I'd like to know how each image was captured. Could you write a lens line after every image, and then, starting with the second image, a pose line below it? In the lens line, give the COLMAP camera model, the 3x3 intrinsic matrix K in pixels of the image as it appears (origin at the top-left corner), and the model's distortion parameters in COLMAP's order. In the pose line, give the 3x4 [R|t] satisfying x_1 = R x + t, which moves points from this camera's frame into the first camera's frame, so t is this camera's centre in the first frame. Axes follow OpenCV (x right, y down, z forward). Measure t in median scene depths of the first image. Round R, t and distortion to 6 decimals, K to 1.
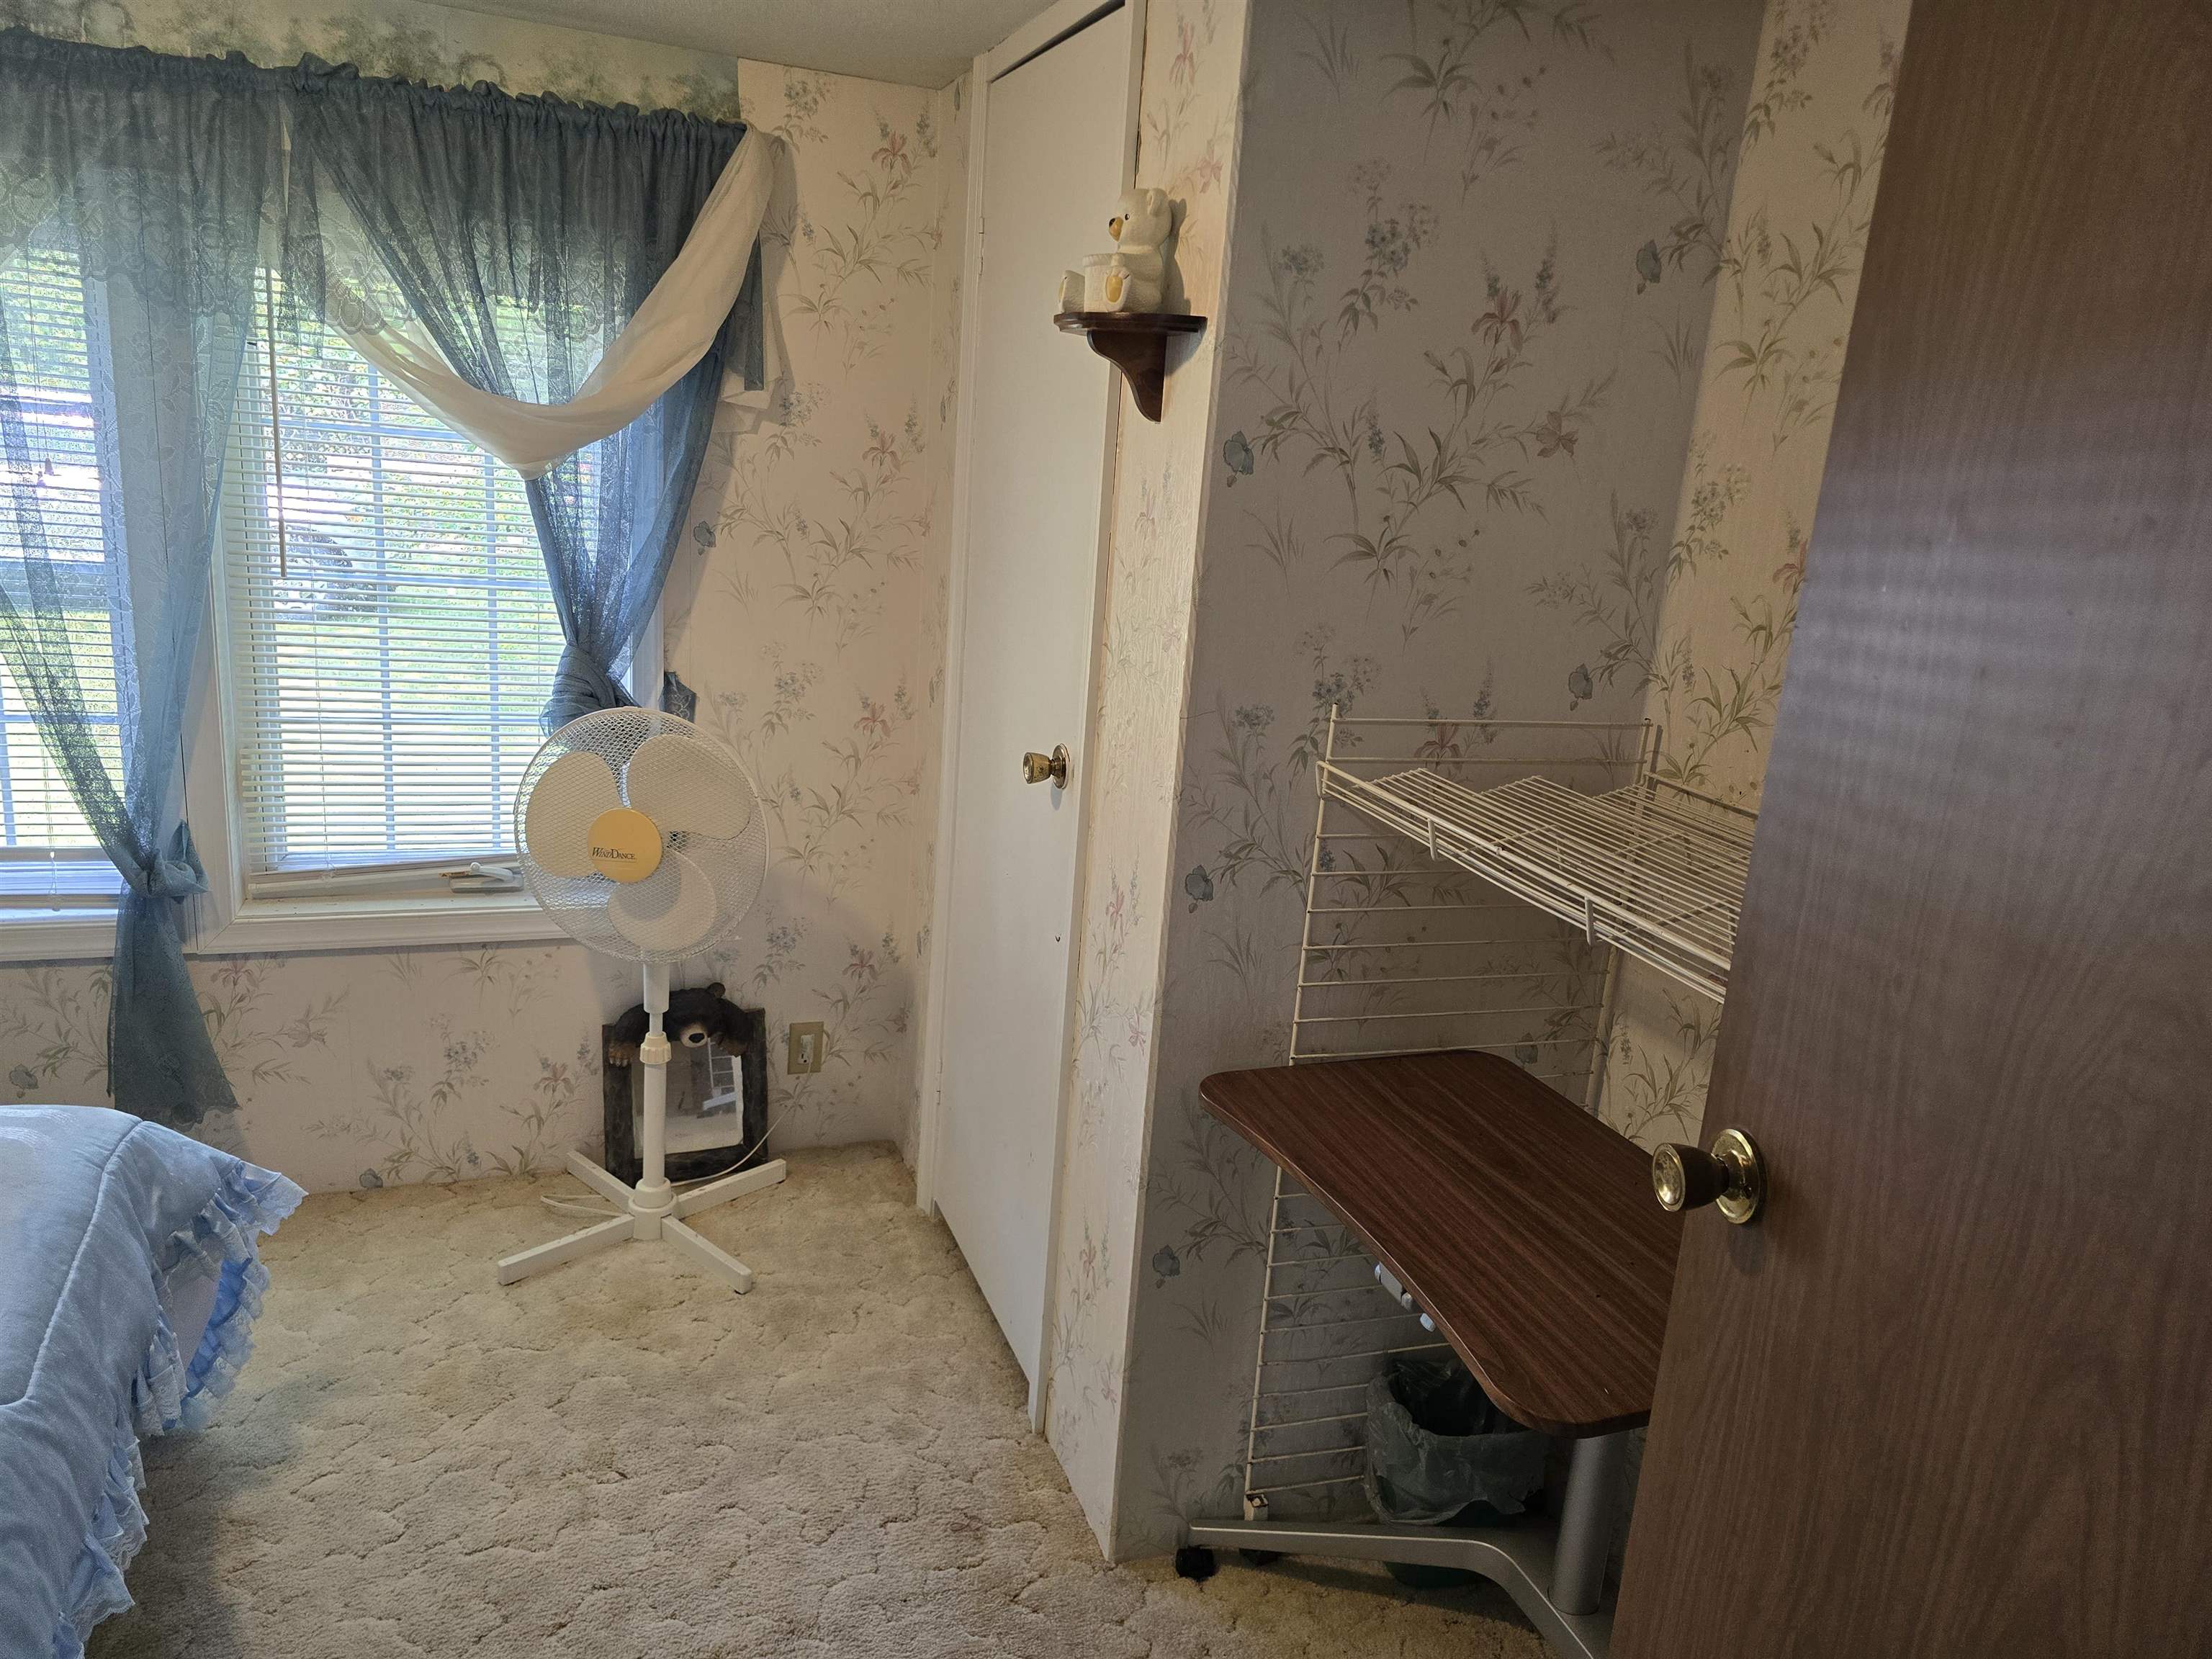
lens RADIAL K [[1471.1, 0, 1107.5], [0, 1471.1, 800.8], [0, 0, 1]] dist [0.062685, -0.055399]
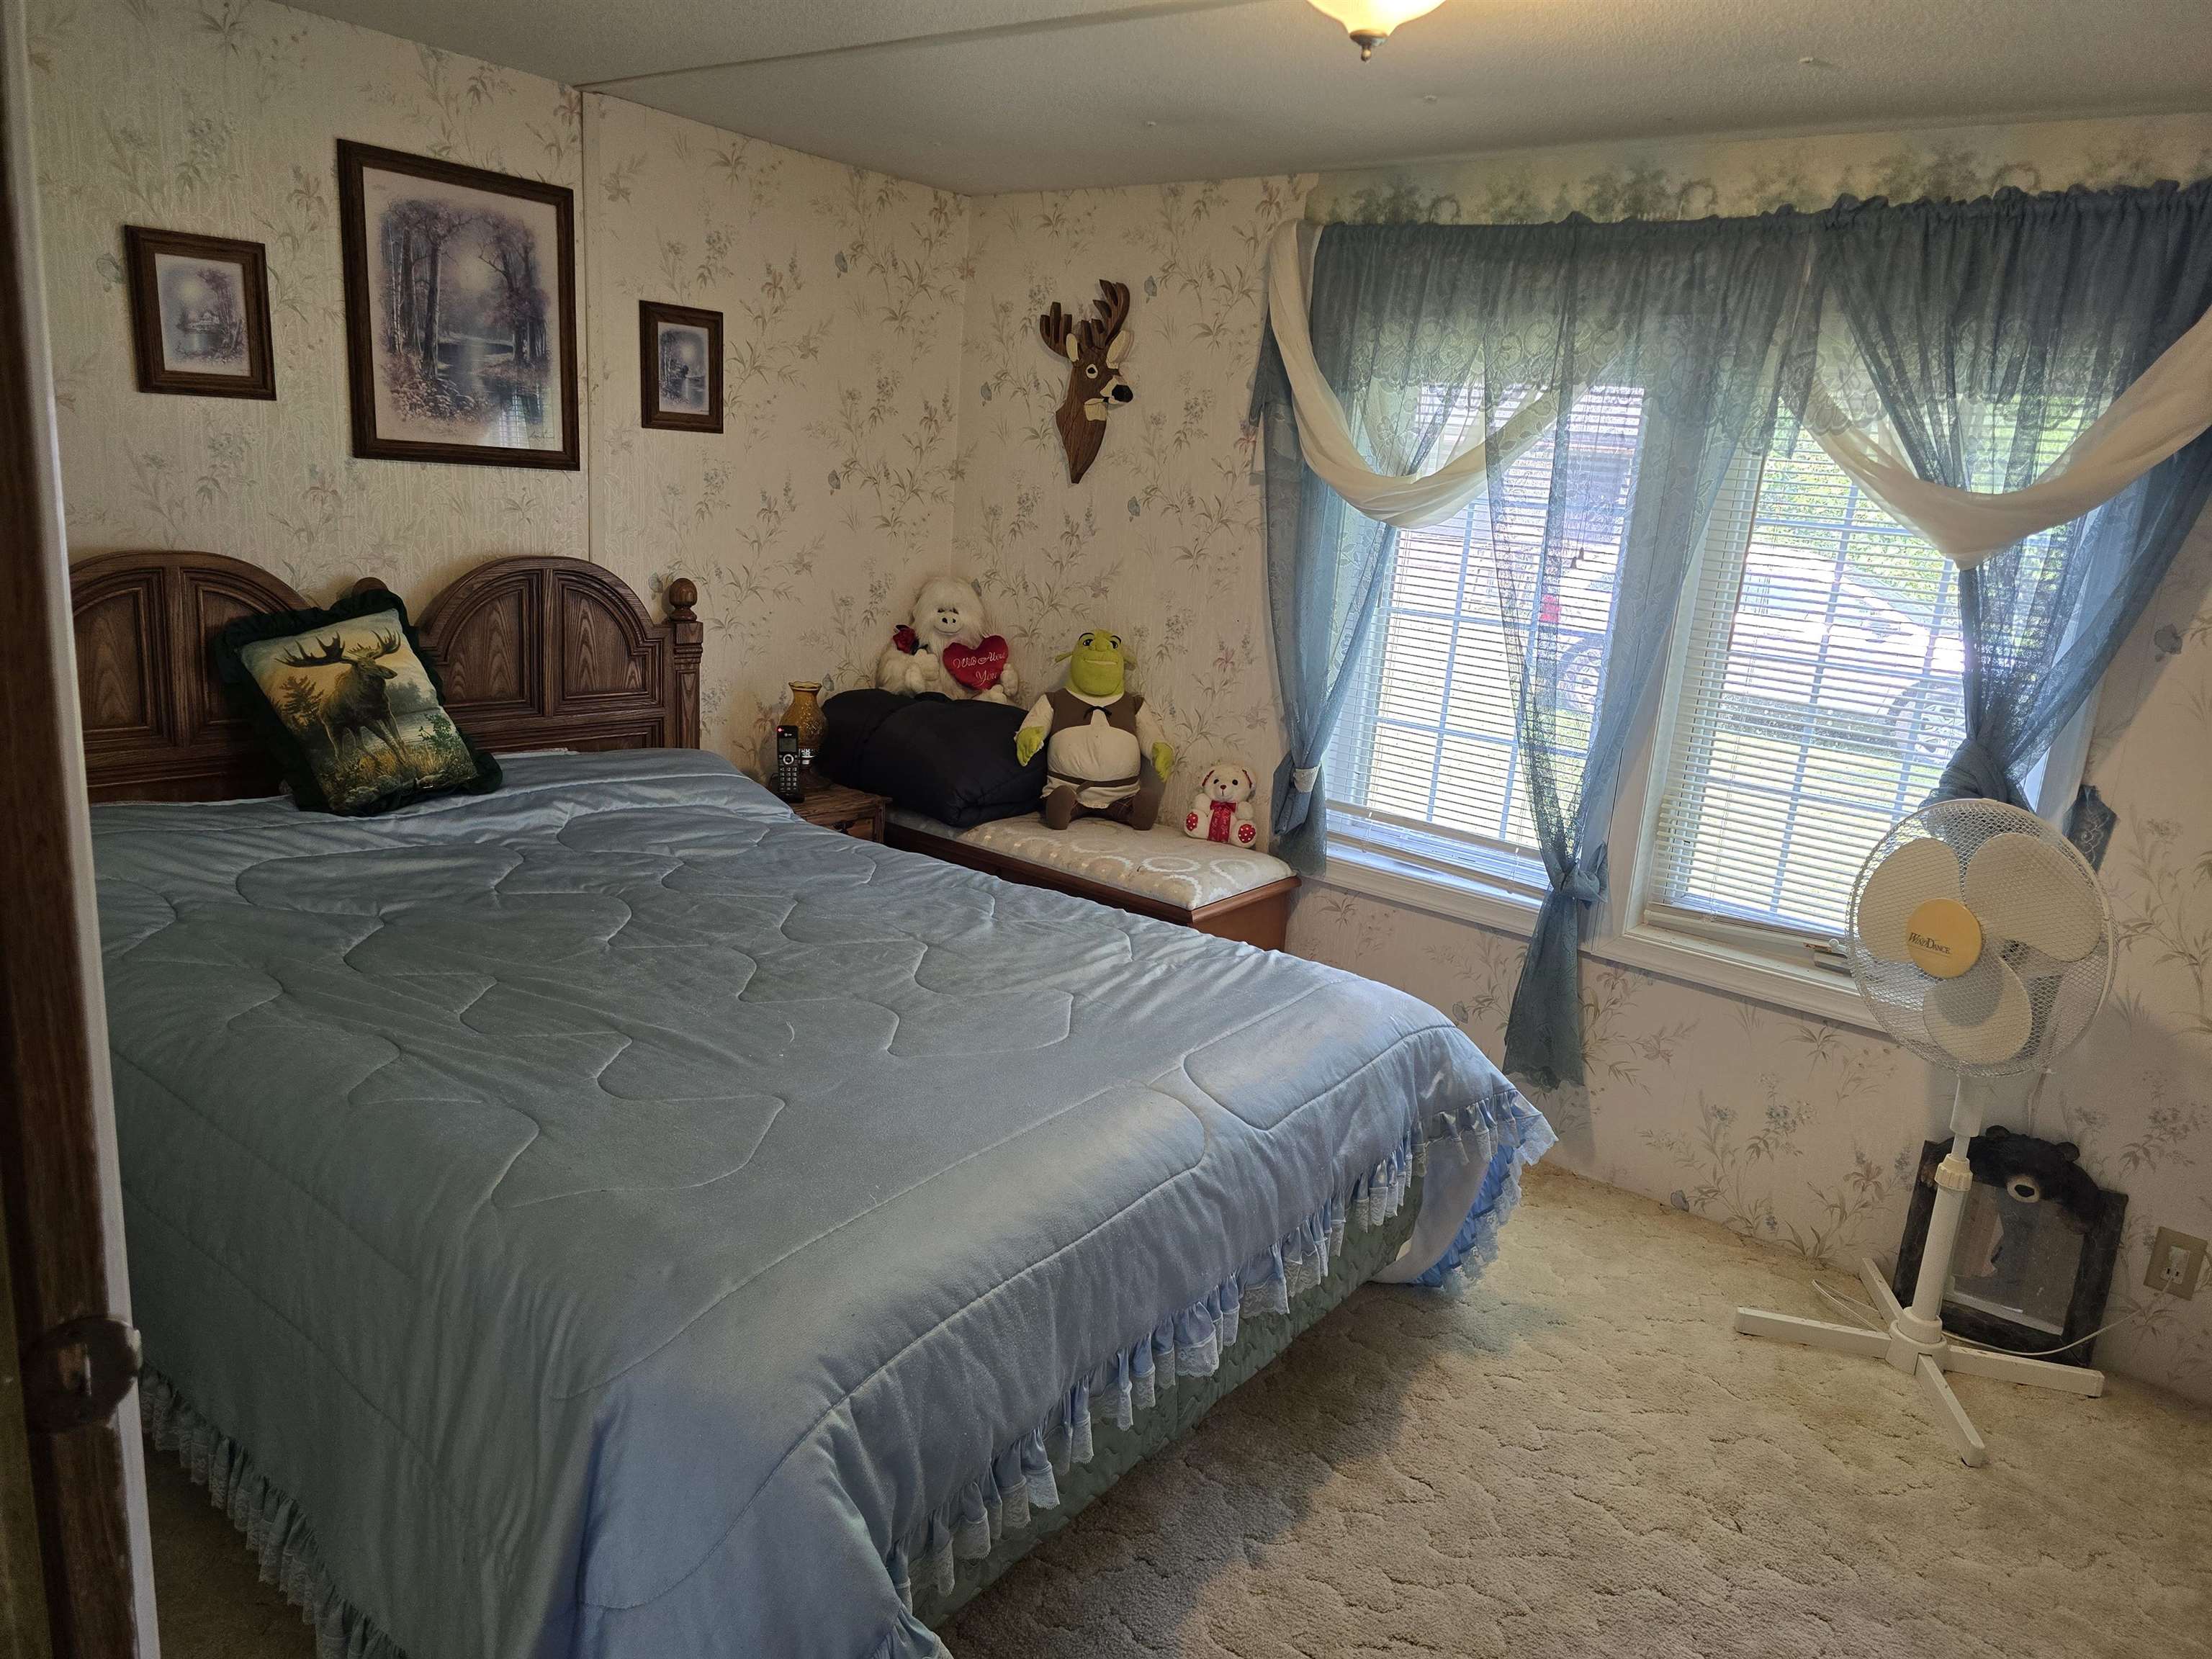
lens RADIAL K [[1446.7, 0, 1104.0], [0, 1446.7, 787.6], [0, 0, 1]] dist [0.051760, -0.040863]
pose [[0.515907, 0.149151, -0.843560, 0.168100], [-0.238467, 0.970808, 0.025807, 0.038563], [0.822784, 0.187847, 0.536414, 0.026281]]
